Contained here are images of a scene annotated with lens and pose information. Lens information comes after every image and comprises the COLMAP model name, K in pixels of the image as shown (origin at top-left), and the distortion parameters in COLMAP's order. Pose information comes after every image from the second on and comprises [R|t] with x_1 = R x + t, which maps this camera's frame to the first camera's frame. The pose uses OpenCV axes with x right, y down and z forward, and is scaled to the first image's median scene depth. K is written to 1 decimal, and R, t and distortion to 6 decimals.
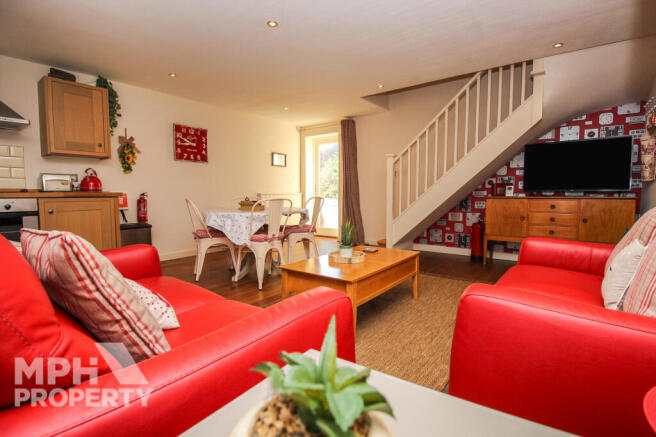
lens RADIAL K [[316.5, 0, 329.9], [0, 316.5, 217.6], [0, 0, 1]] dist [0.005239, 0.000552]
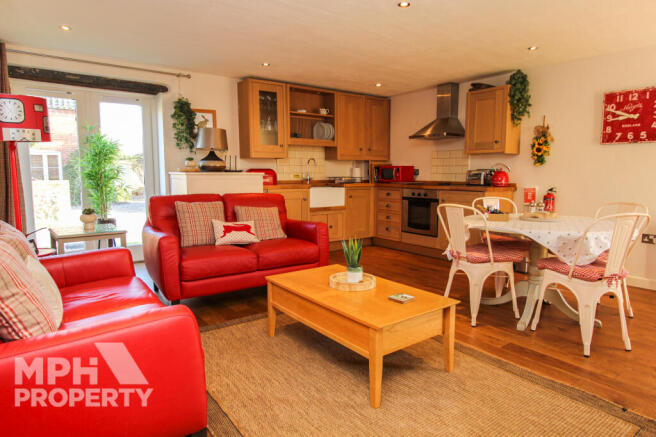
lens RADIAL K [[411.8, 0, 330.5], [0, 411.8, 216.1], [0, 0, 1]] dist [-0.036421, 0.000546]
pose [[-0.304088, 0.099617, -0.947421, 0.581517], [-0.076254, 0.988781, 0.128440, -0.090264], [0.949587, 0.111302, -0.293080, 0.698591]]
